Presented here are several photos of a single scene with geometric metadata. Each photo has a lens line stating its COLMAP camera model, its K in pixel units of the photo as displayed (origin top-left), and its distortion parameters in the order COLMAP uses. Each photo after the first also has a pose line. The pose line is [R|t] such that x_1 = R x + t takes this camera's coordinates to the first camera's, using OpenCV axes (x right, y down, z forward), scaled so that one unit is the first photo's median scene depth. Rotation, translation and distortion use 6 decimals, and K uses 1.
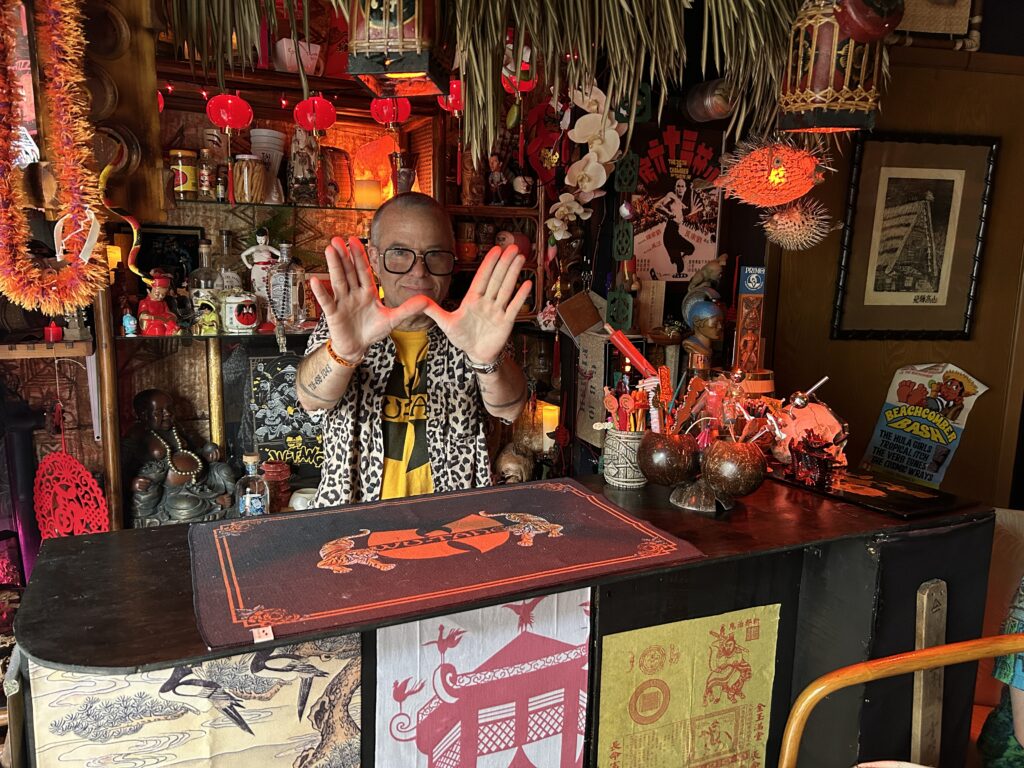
lens RADIAL K [[769.7, 0, 510.4], [0, 769.7, 381.8], [0, 0, 1]] dist [0.041237, -0.034493]
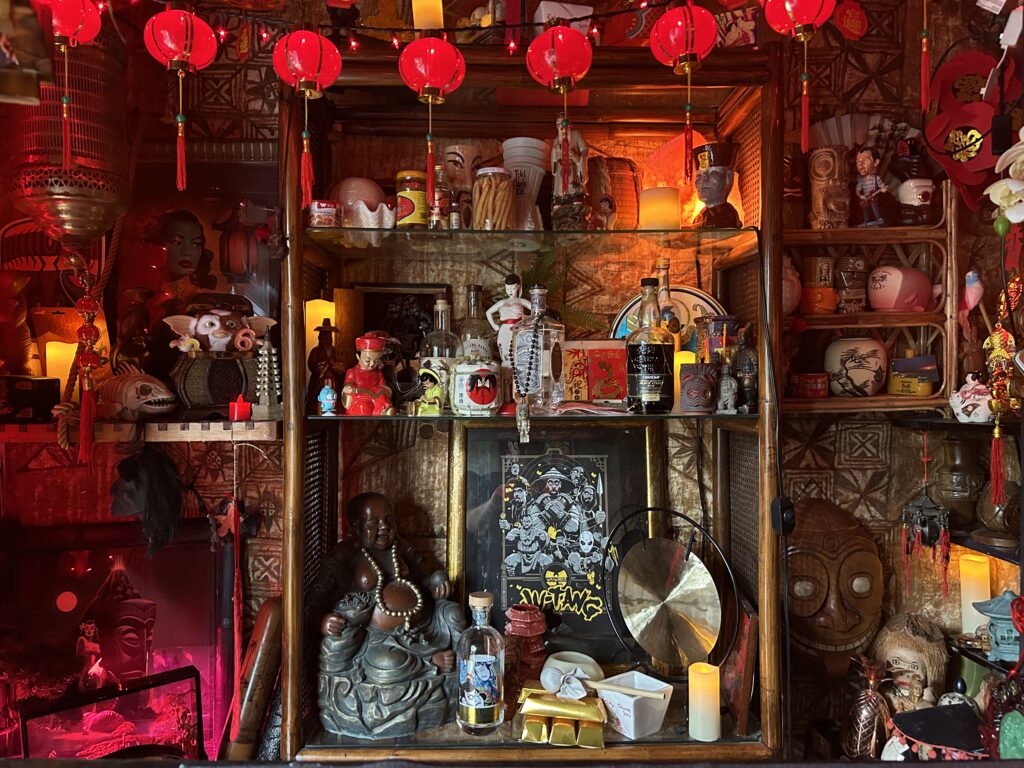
lens RADIAL K [[769.5, 0, 510.9], [0, 769.5, 385.8], [0, 0, 1]] dist [0.065984, -0.077781]
pose [[0.907085, -0.017670, -0.420576, -0.023406], [-0.048983, 0.987900, -0.147150, 0.011903], [0.418087, 0.154079, 0.895245, 0.395930]]
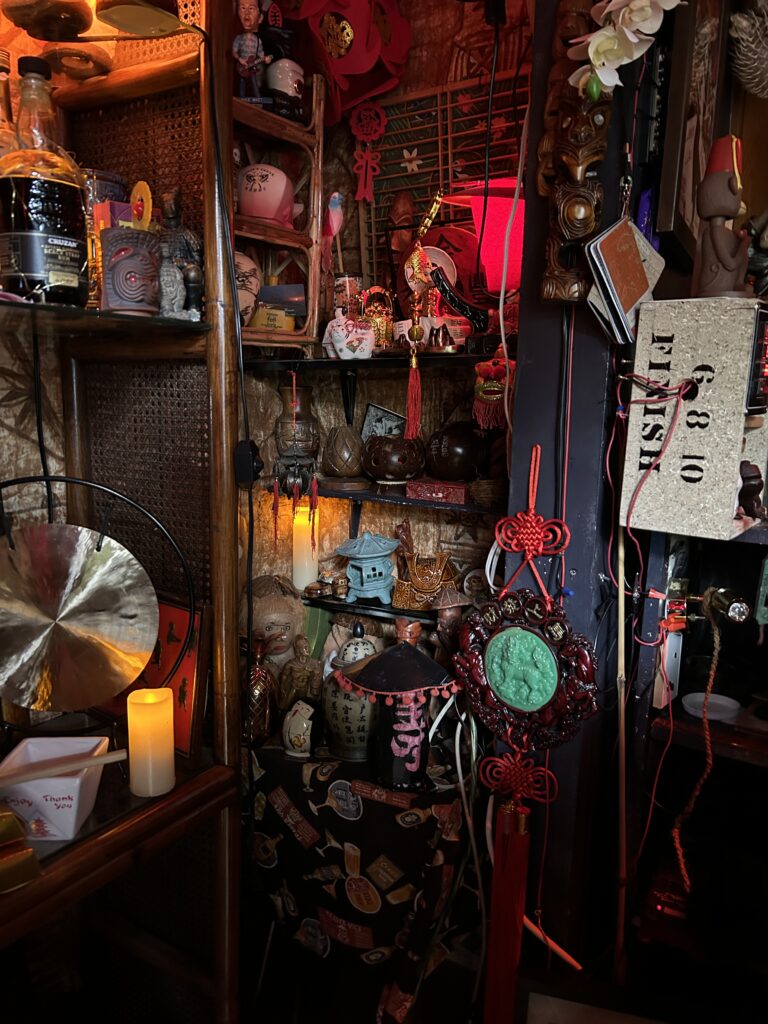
lens RADIAL K [[769.5, 0, 384.1], [0, 769.5, 515.3], [0, 0, 1]] dist [0.065984, -0.077781]
pose [[0.847629, -0.079832, 0.524550, -0.286802], [0.077386, 0.996645, 0.026630, 0.038571], [-0.524916, 0.018020, 0.850963, 0.648293]]
